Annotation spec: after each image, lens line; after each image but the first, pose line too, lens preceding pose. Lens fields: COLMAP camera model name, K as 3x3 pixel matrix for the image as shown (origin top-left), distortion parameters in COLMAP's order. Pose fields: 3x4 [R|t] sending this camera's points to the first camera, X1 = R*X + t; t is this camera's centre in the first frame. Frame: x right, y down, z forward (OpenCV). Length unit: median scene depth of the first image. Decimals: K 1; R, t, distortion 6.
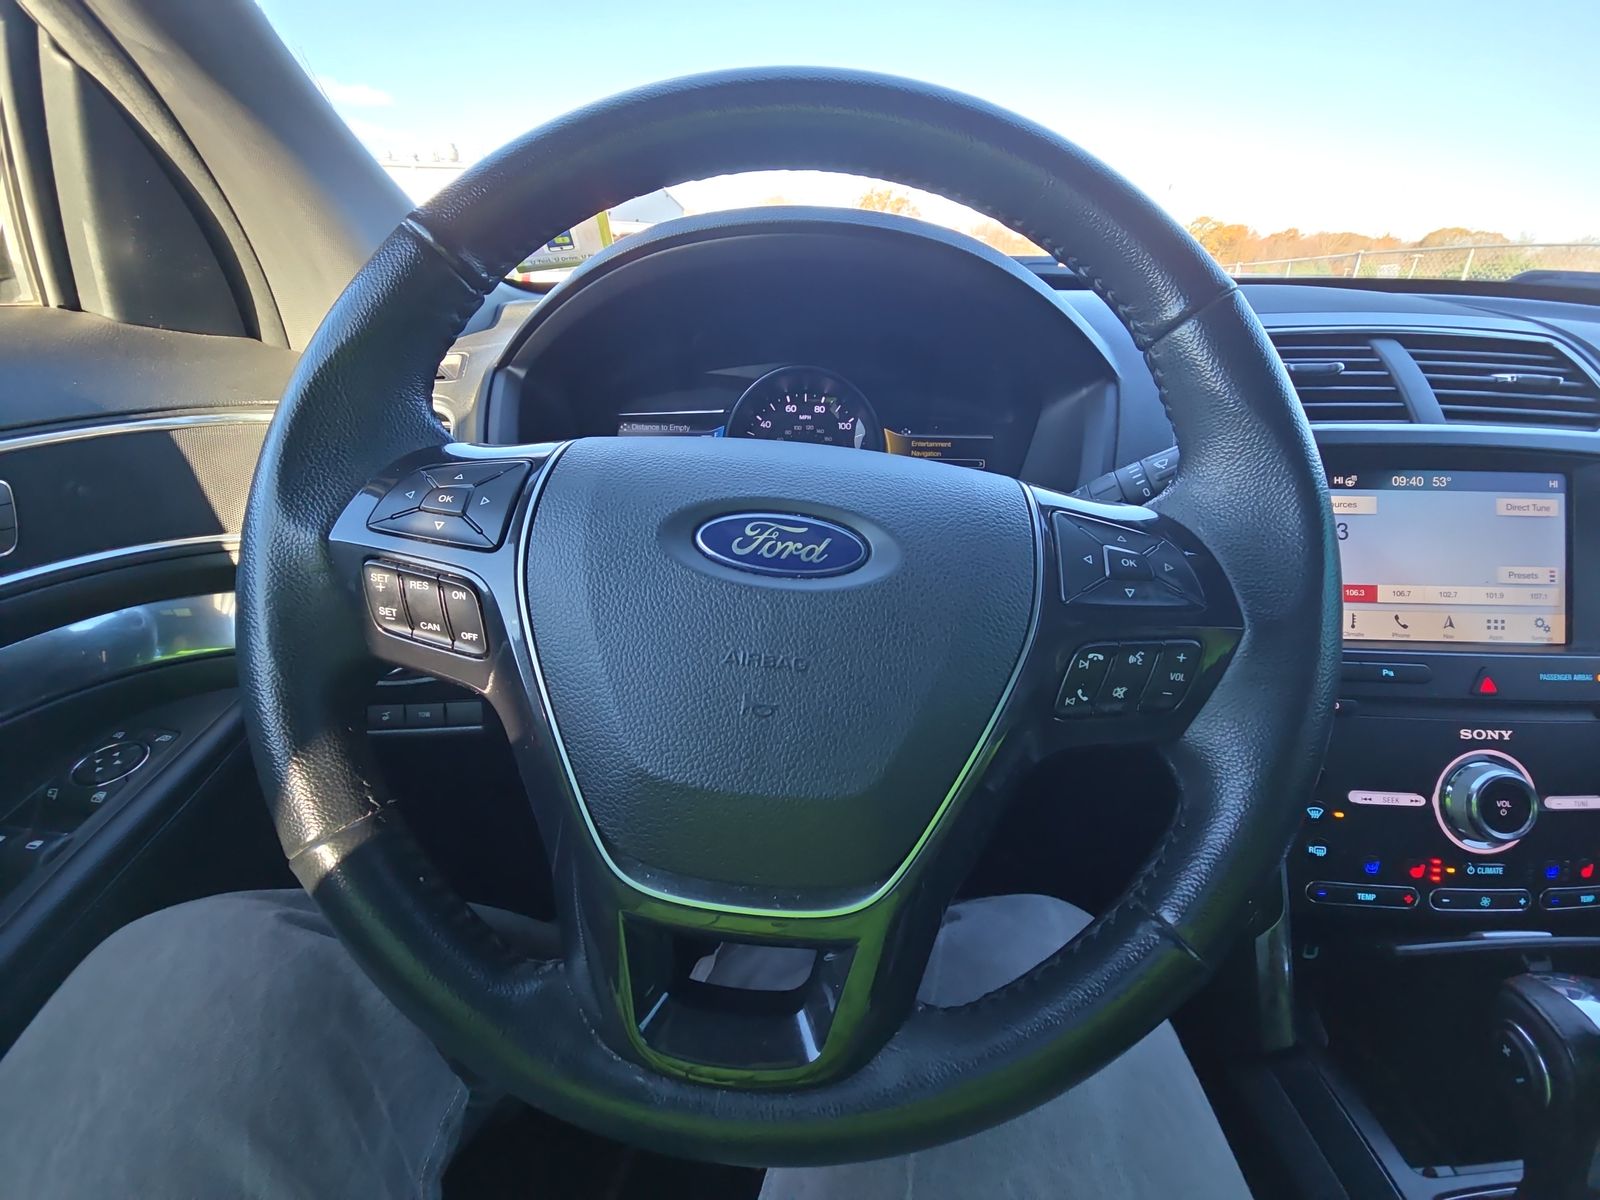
lens RADIAL K [[637.9, 0, 808.2], [0, 637.9, 606.1], [0, 0, 1]] dist [0.010513, -0.001736]
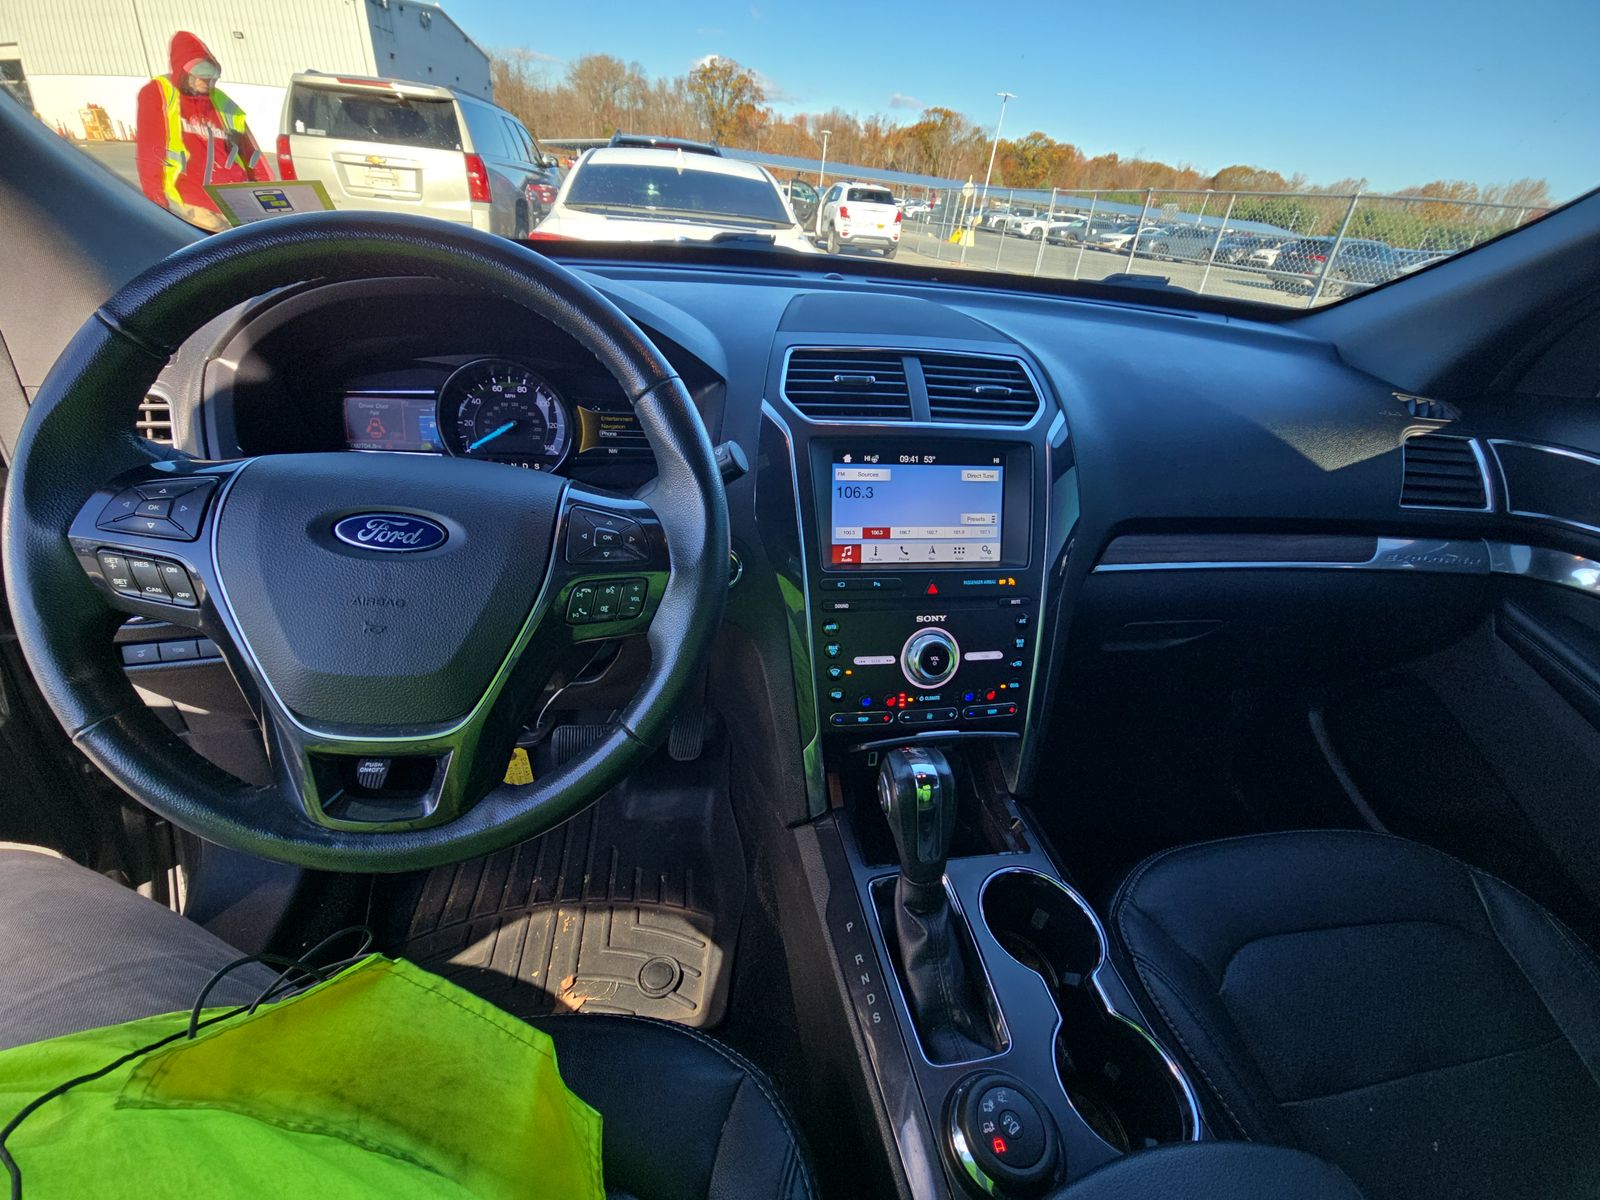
lens RADIAL K [[637.9, 0, 802.7], [0, 637.9, 596.7], [0, 0, 1]] dist [0.010513, -0.001736]
pose [[0.980022, -0.046503, 0.193374, 0.412857], [0.022902, 0.992200, 0.122536, -0.066795], [-0.197564, -0.115659, 0.973443, -0.533015]]
